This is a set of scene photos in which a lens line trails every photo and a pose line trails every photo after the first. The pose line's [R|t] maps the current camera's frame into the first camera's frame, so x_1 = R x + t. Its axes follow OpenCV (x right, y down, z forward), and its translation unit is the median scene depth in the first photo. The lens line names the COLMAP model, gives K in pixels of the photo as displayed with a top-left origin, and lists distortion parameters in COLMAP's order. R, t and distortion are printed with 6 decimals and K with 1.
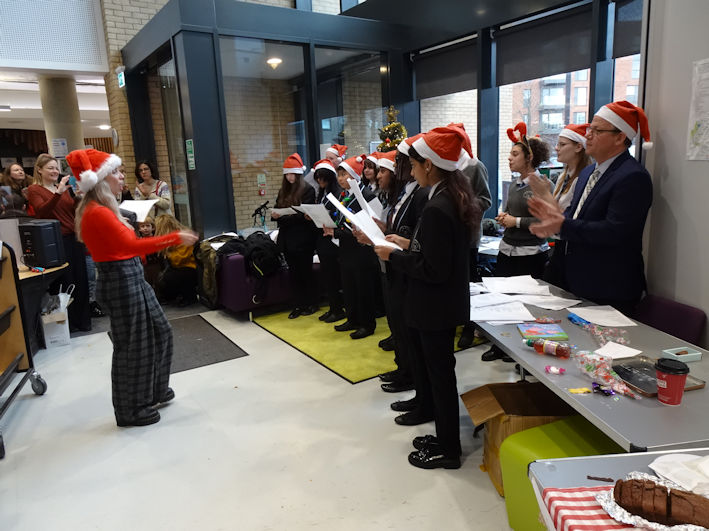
lens RADIAL K [[510.0, 0, 359.3], [0, 510.0, 267.5], [0, 0, 1]] dist [0.014007, -0.000026]
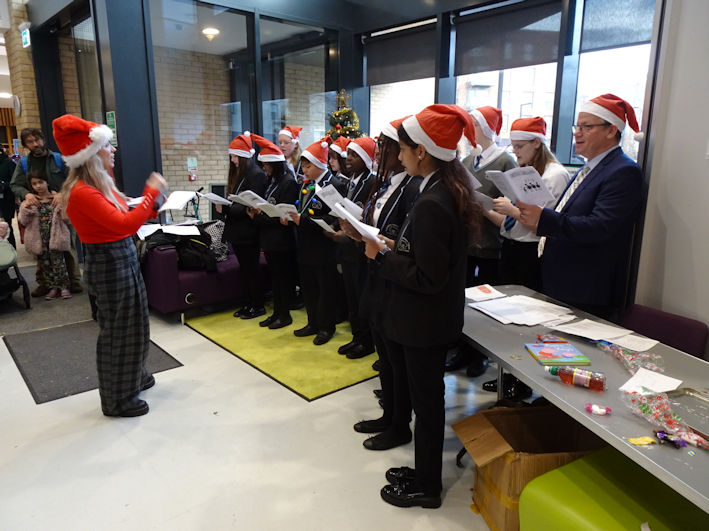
lens RADIAL K [[510.0, 0, 355.9], [0, 510.0, 265.6], [0, 0, 1]] dist [0.014007, -0.000026]
pose [[0.990023, 0.019268, 0.139583, -0.047247], [-0.021011, 0.999719, 0.011021, -0.011818], [-0.139331, -0.013843, 0.990149, 0.101537]]
